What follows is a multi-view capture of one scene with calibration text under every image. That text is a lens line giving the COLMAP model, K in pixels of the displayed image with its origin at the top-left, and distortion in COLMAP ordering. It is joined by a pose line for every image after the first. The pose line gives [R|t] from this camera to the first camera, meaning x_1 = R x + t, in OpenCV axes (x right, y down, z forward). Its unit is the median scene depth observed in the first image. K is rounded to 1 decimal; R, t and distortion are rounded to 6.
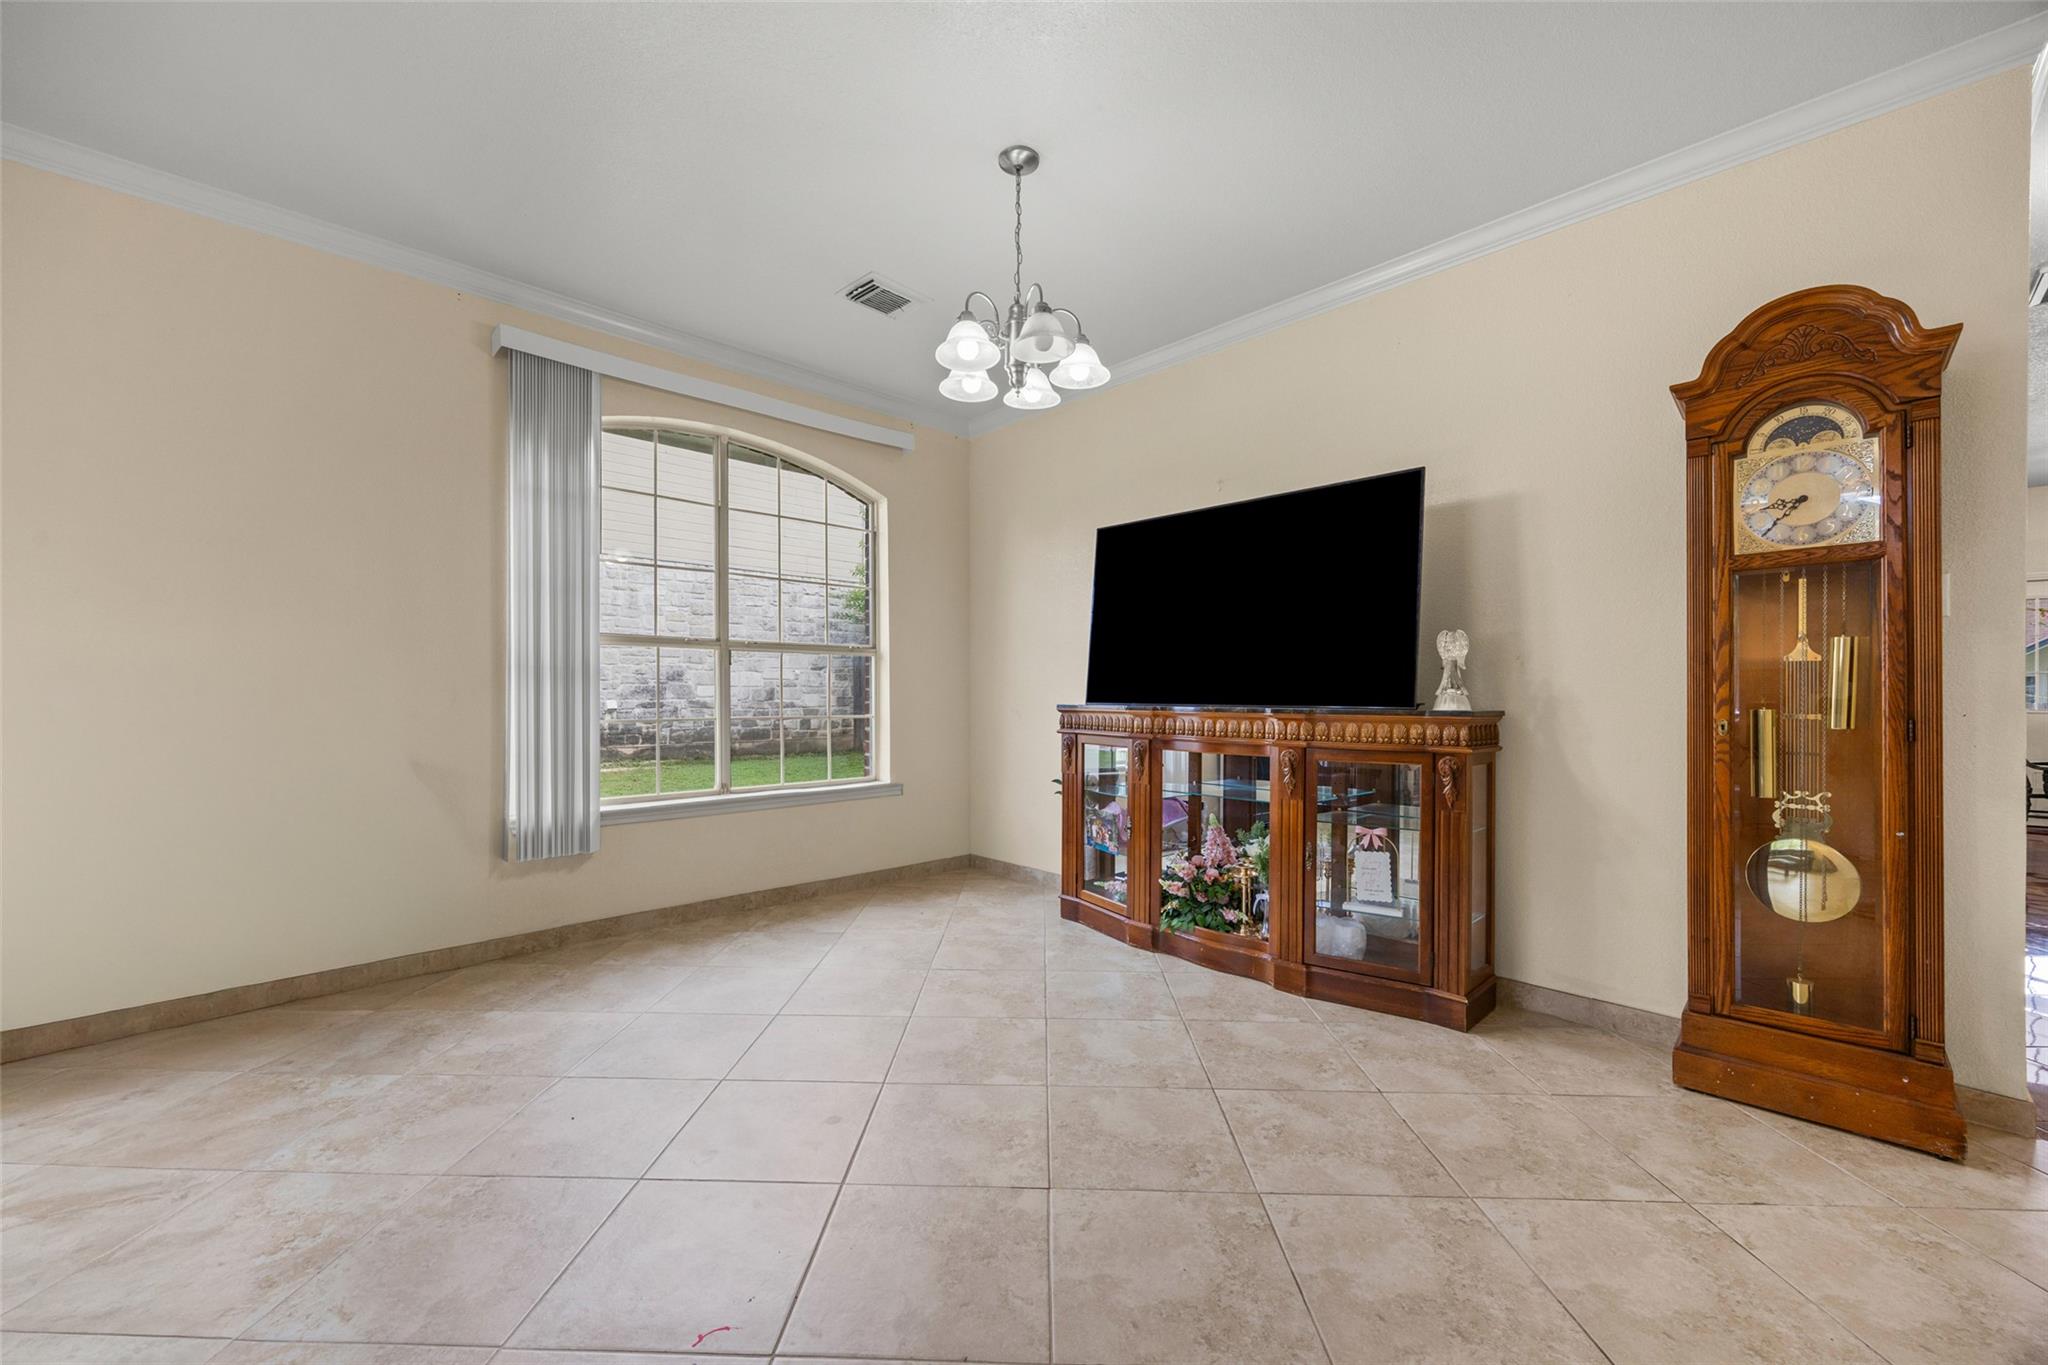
lens RADIAL K [[791.6, 0, 1022.2], [0, 791.6, 697.2], [0, 0, 1]] dist [0.000278, 0.000203]
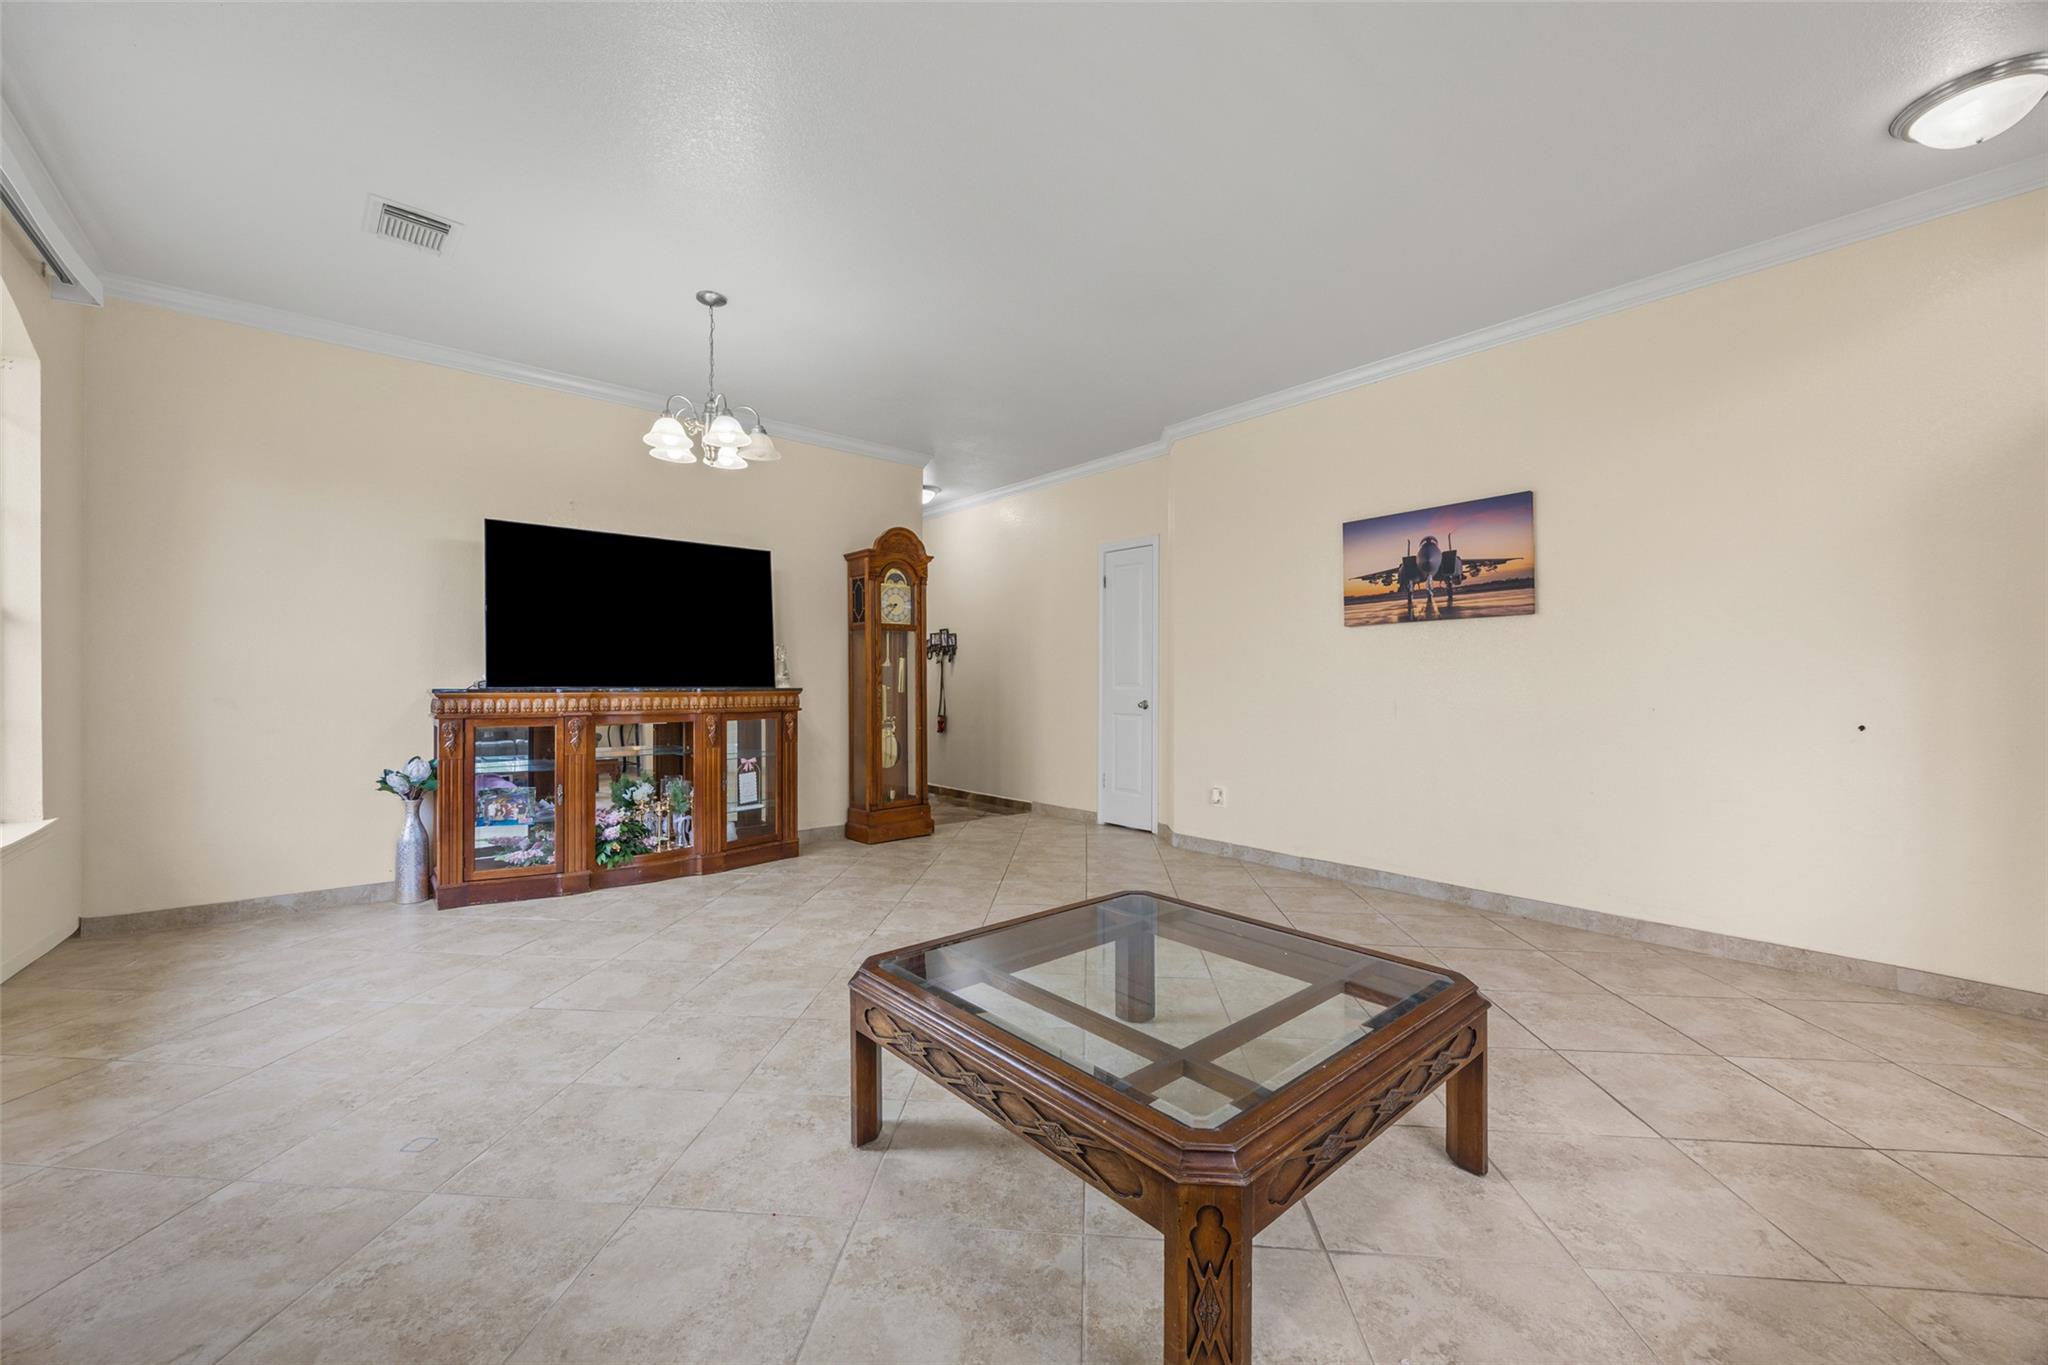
lens RADIAL K [[806.3, 0, 1024.0], [0, 806.3, 682.5], [0, 0, 1]] dist [-0.000886, 0.000017]
pose [[0.051344, -0.006595, 0.998659, -1.184031], [-0.000963, 0.999977, 0.006653, -0.008201], [-0.998681, -0.001303, 0.051337, 0.316036]]
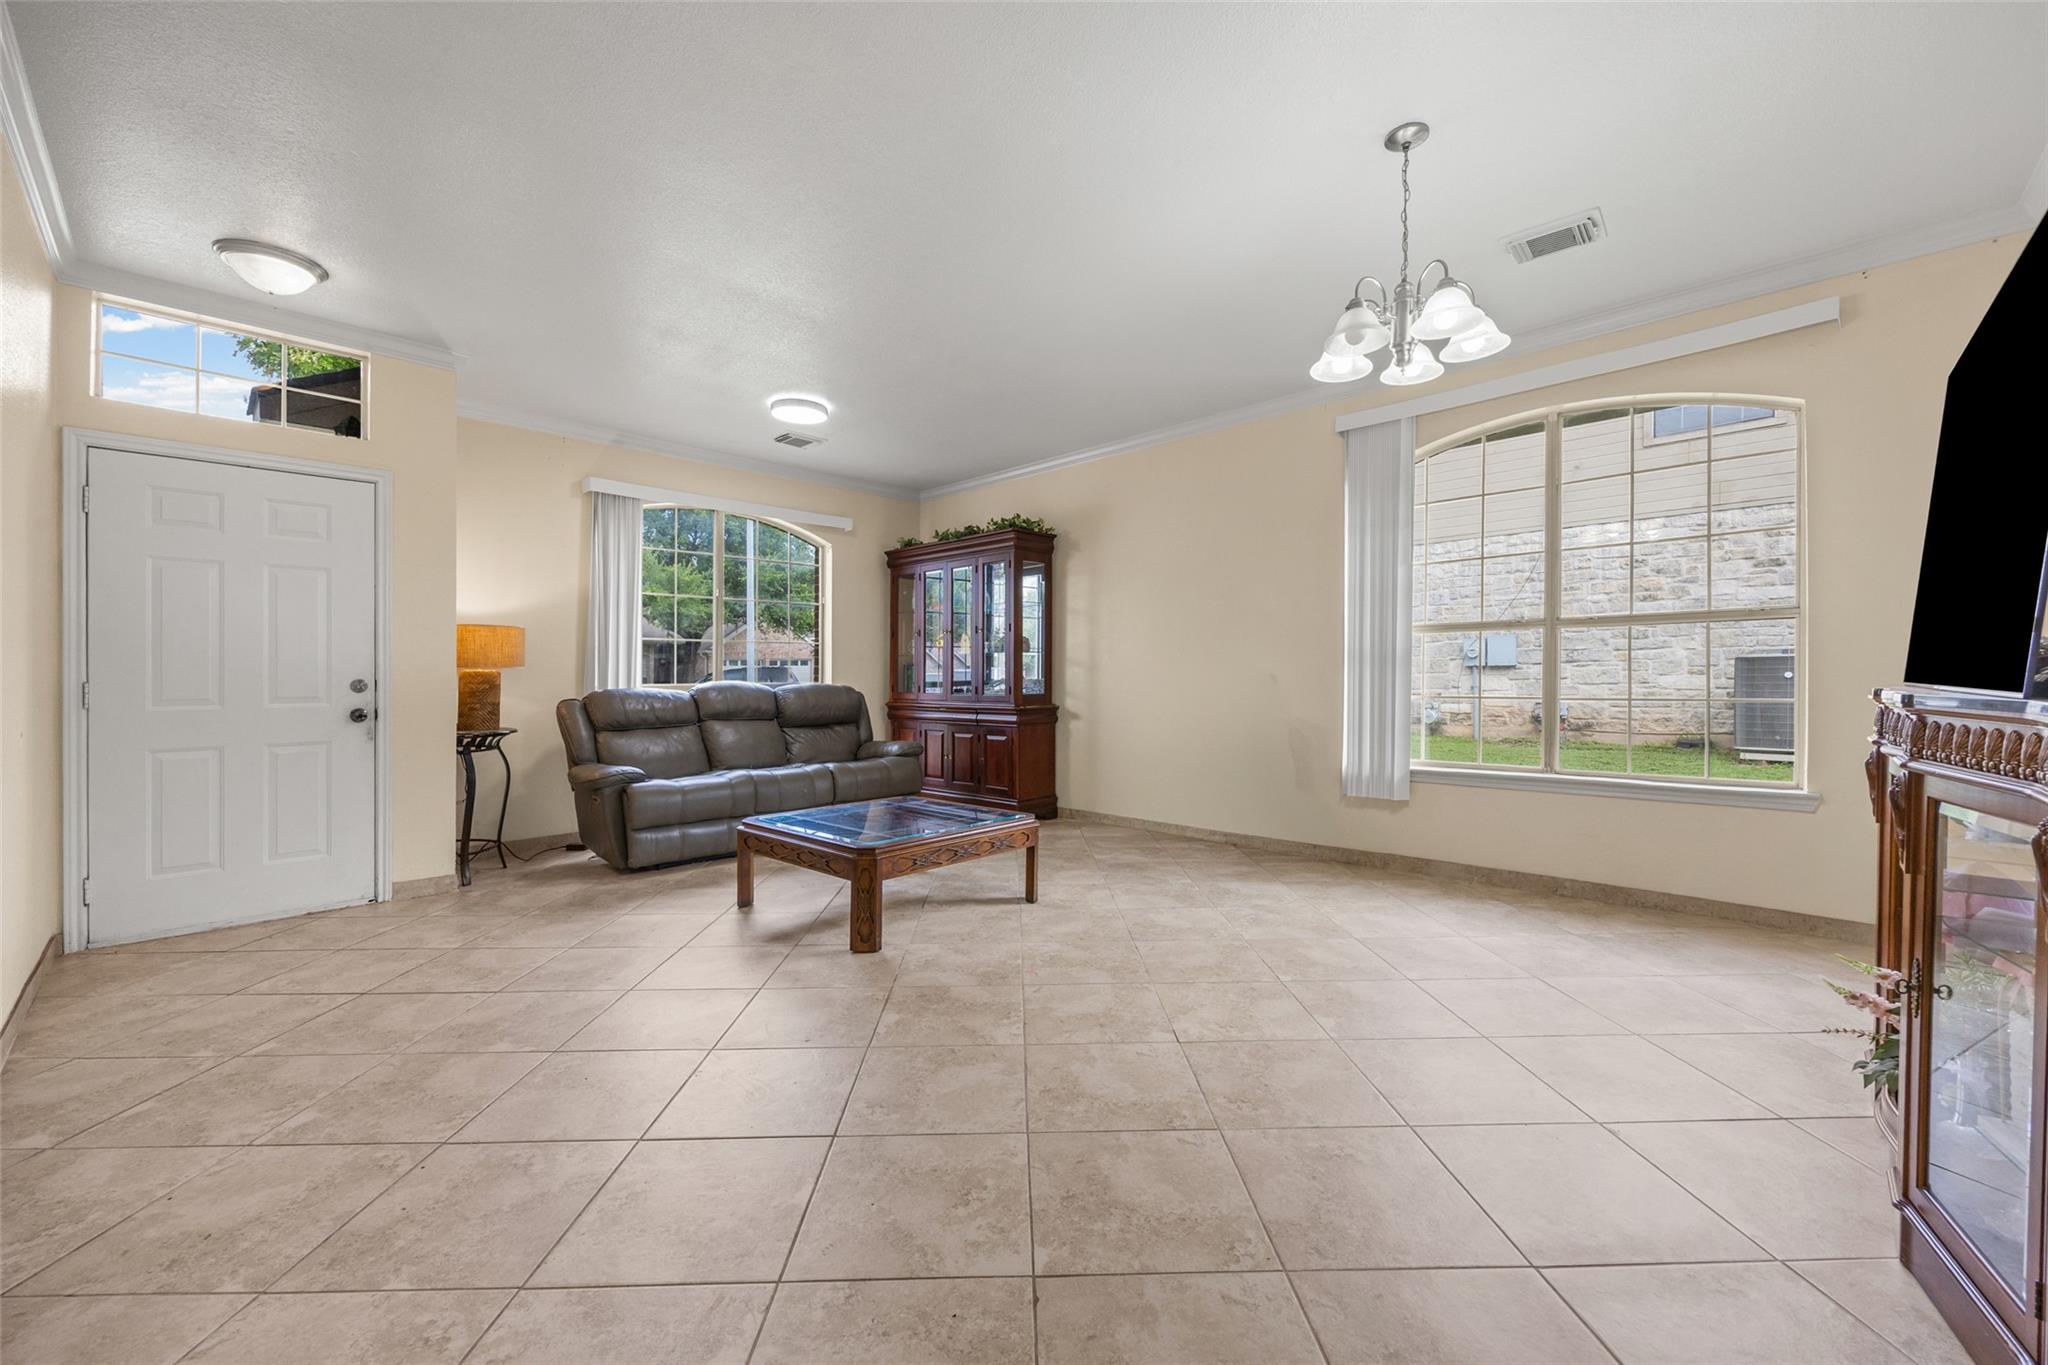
lens RADIAL K [[806.3, 0, 1024.0], [0, 806.3, 682.5], [0, 0, 1]] dist [-0.000886, 0.000017]
pose [[0.046012, 0.005474, -0.998926, 0.839969], [0.005184, 0.999970, 0.005719, -0.002358], [0.998927, -0.005441, 0.045982, 0.407253]]
